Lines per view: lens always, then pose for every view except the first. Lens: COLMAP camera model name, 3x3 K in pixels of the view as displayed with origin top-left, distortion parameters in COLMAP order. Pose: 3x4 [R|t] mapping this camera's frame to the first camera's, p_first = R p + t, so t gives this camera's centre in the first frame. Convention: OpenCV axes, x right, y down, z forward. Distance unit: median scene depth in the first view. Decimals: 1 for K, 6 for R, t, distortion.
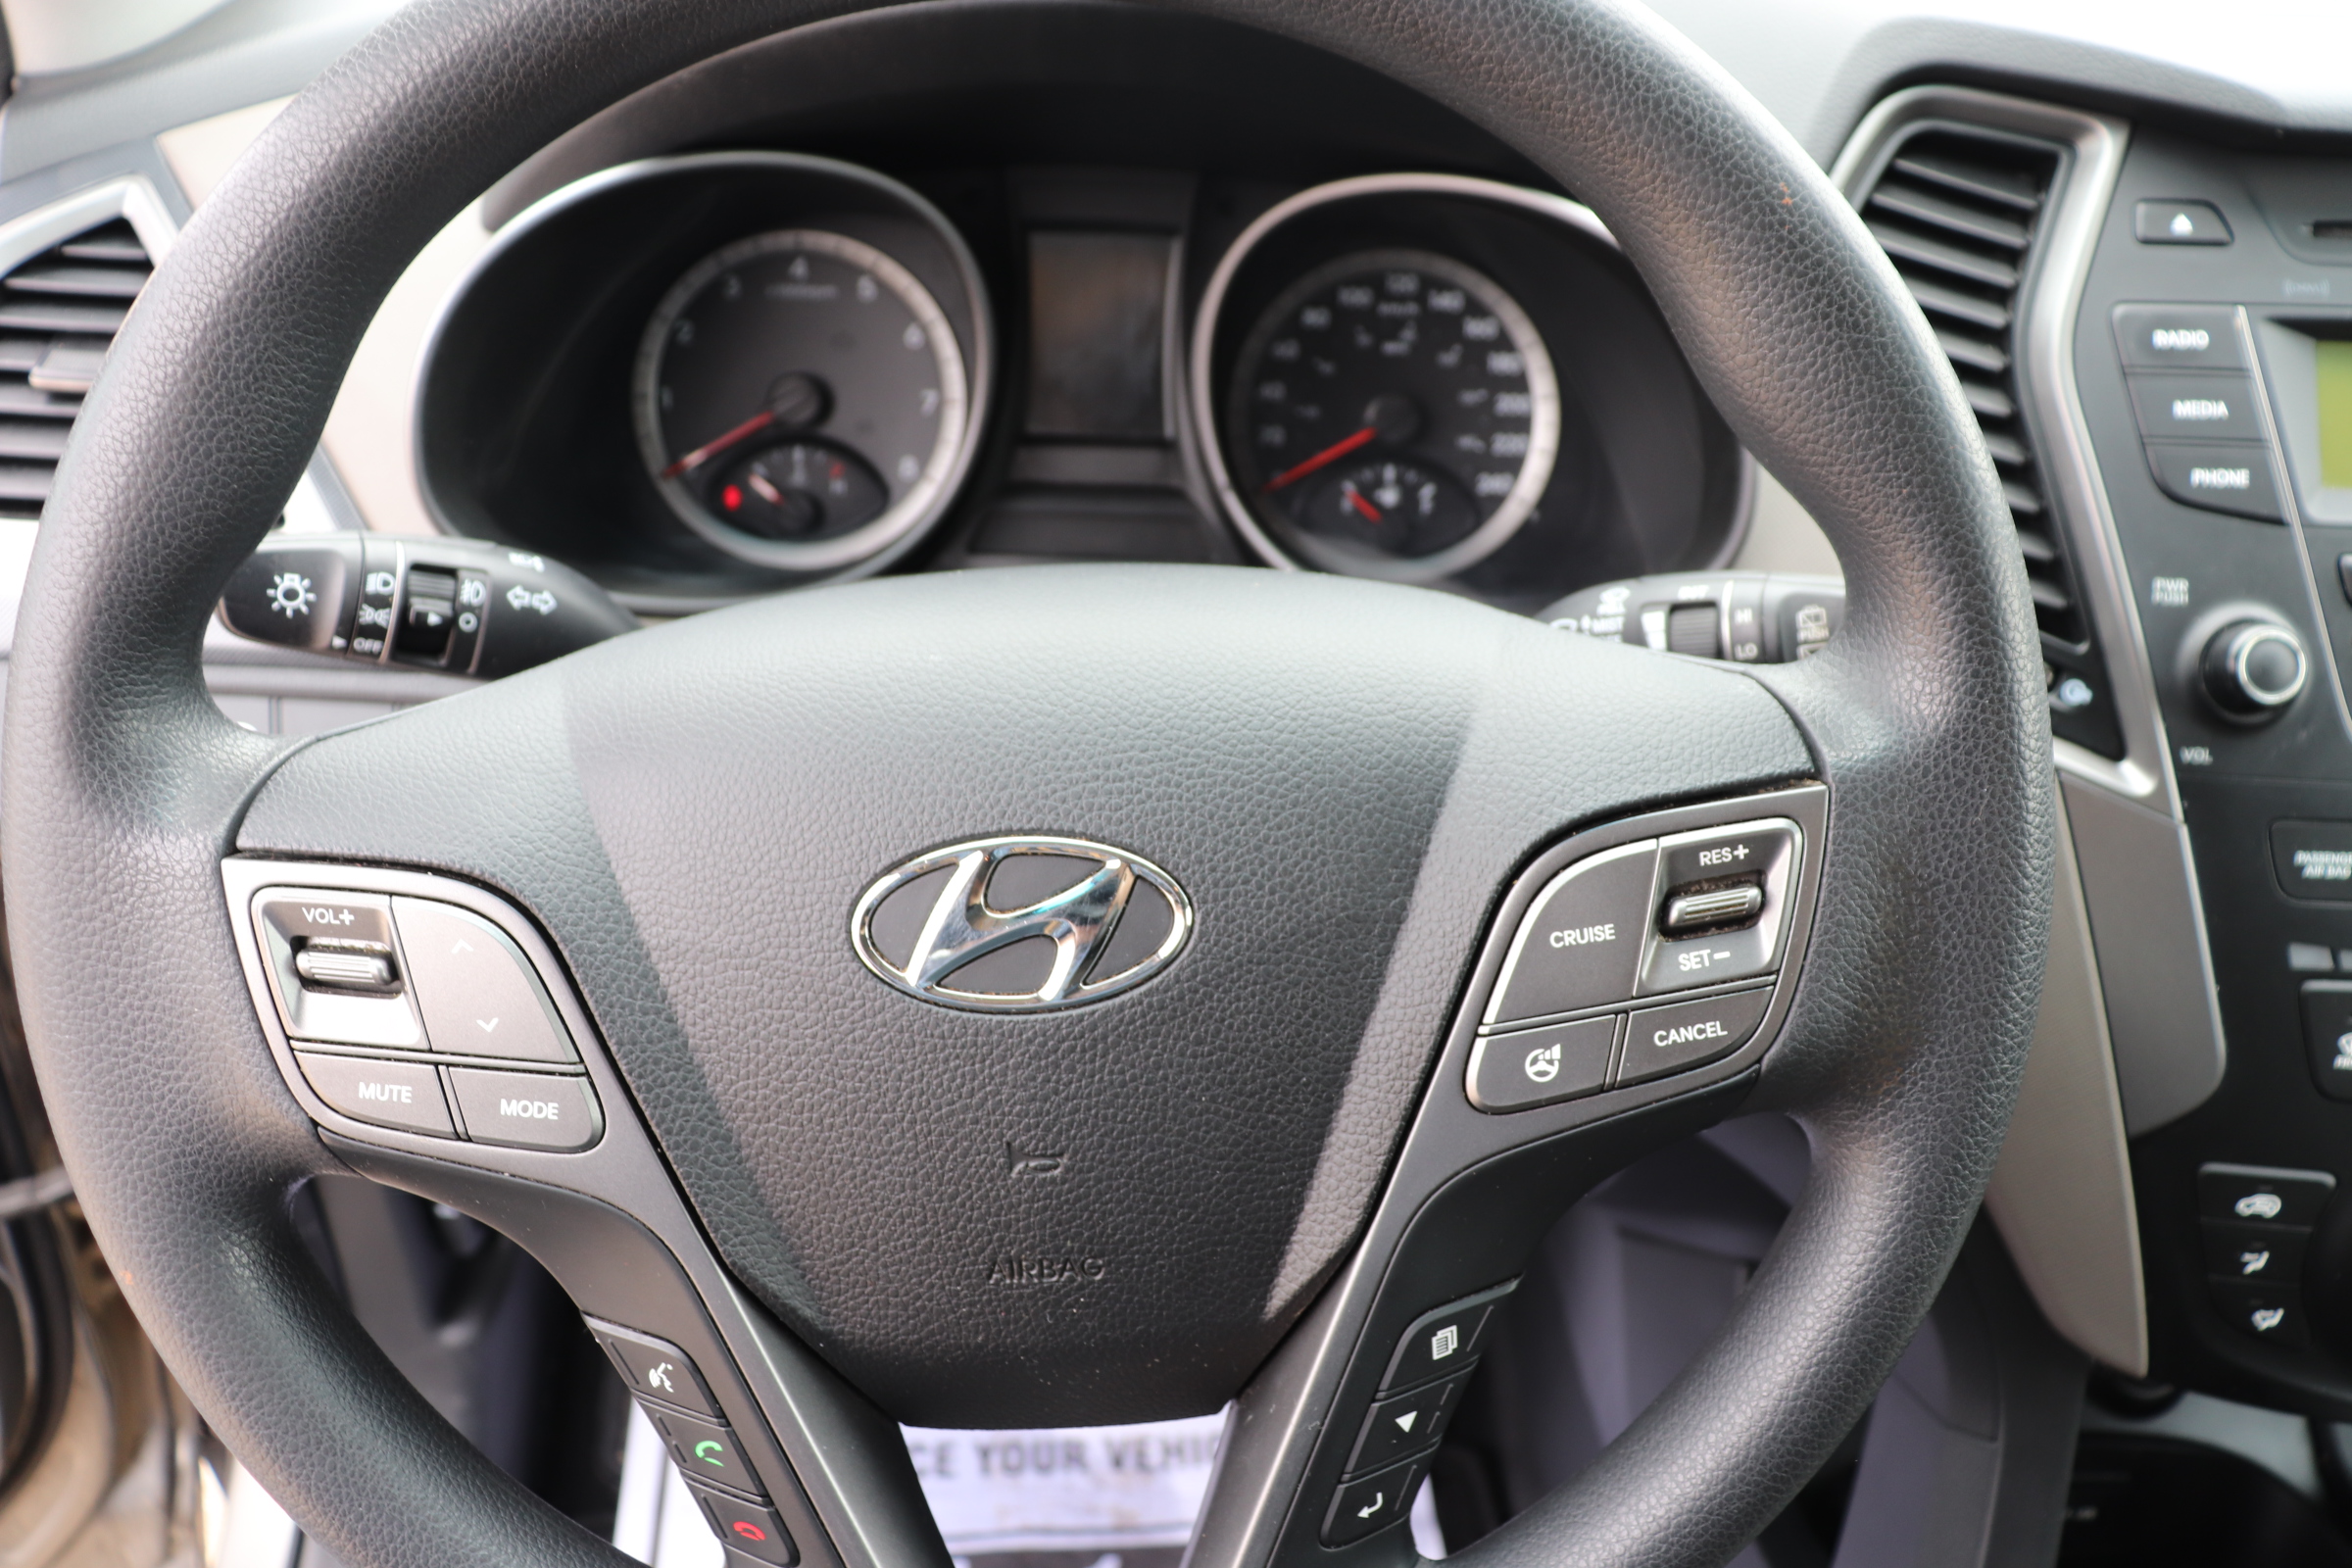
lens RADIAL K [[1954.4, 0, 1103.7], [0, 1954.4, 773.0], [0, 0, 1]] dist [-0.168094, 0.123207]
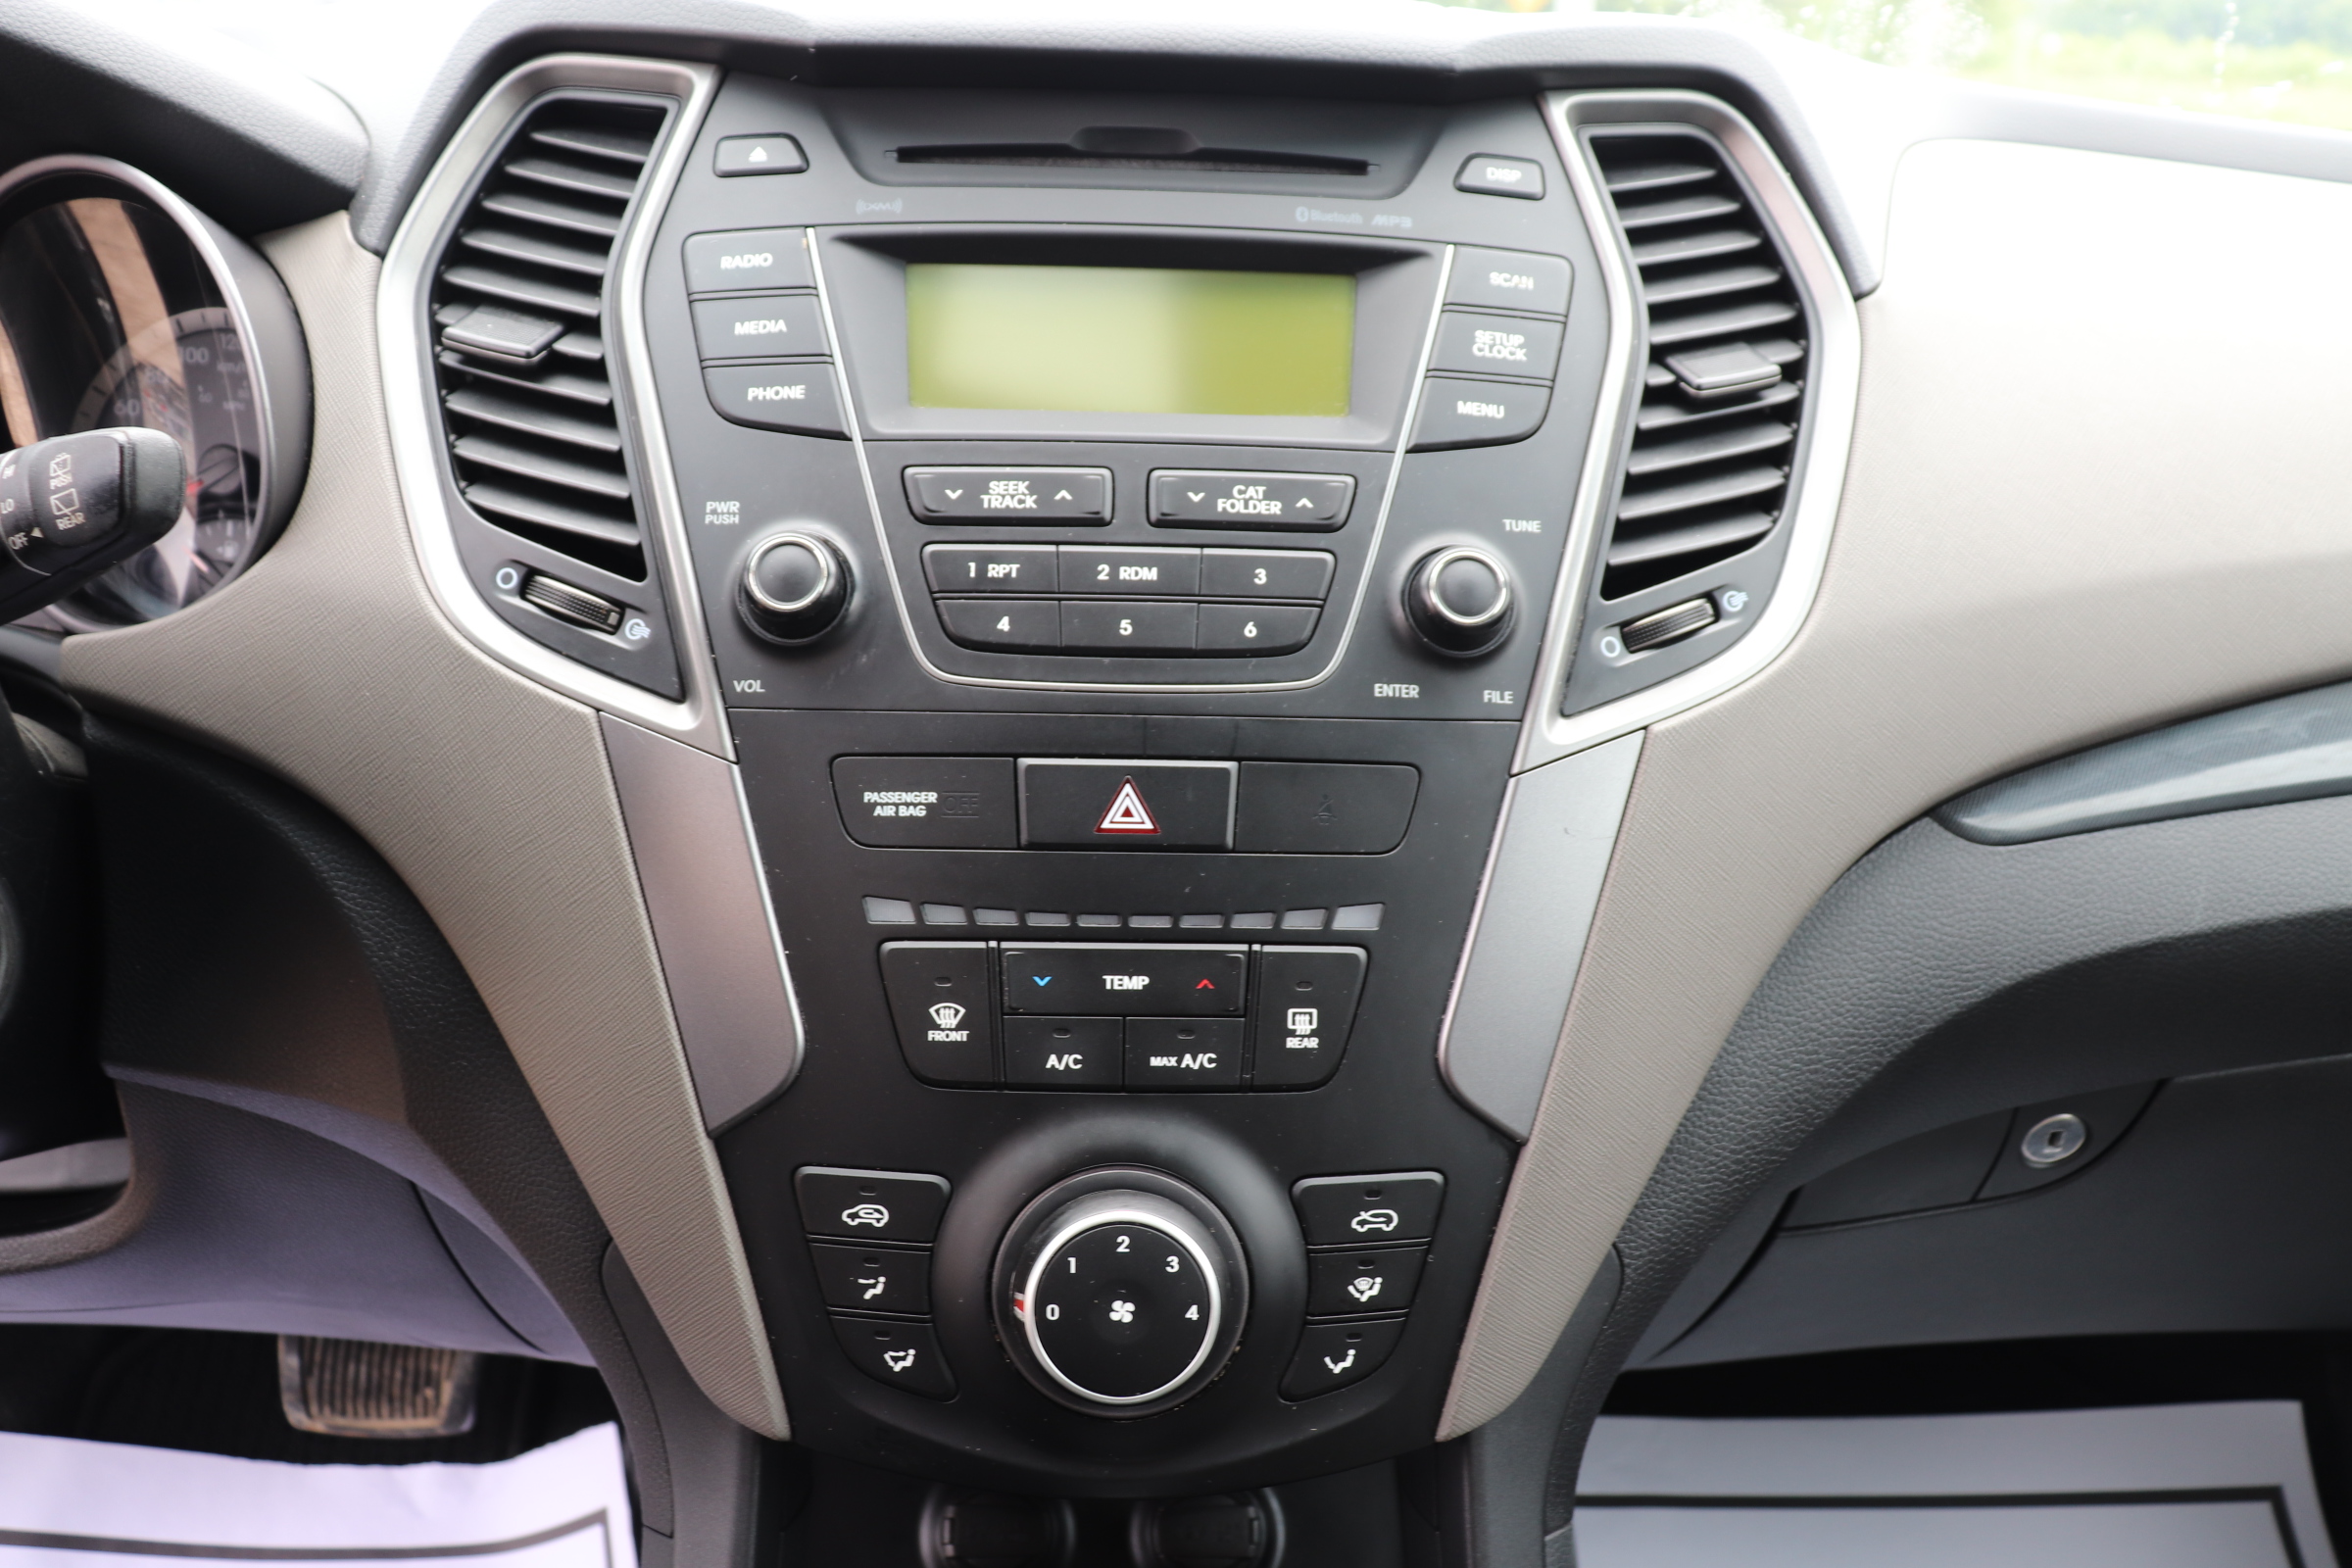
lens RADIAL K [[1954.4, 0, 1103.7], [0, 1954.4, 773.0], [0, 0, 1]] dist [-0.168094, 0.123207]
pose [[0.999632, -0.010502, 0.025007, 0.731501], [0.015666, 0.976203, -0.216292, 0.235196], [-0.022140, 0.216604, 0.976008, 0.097990]]
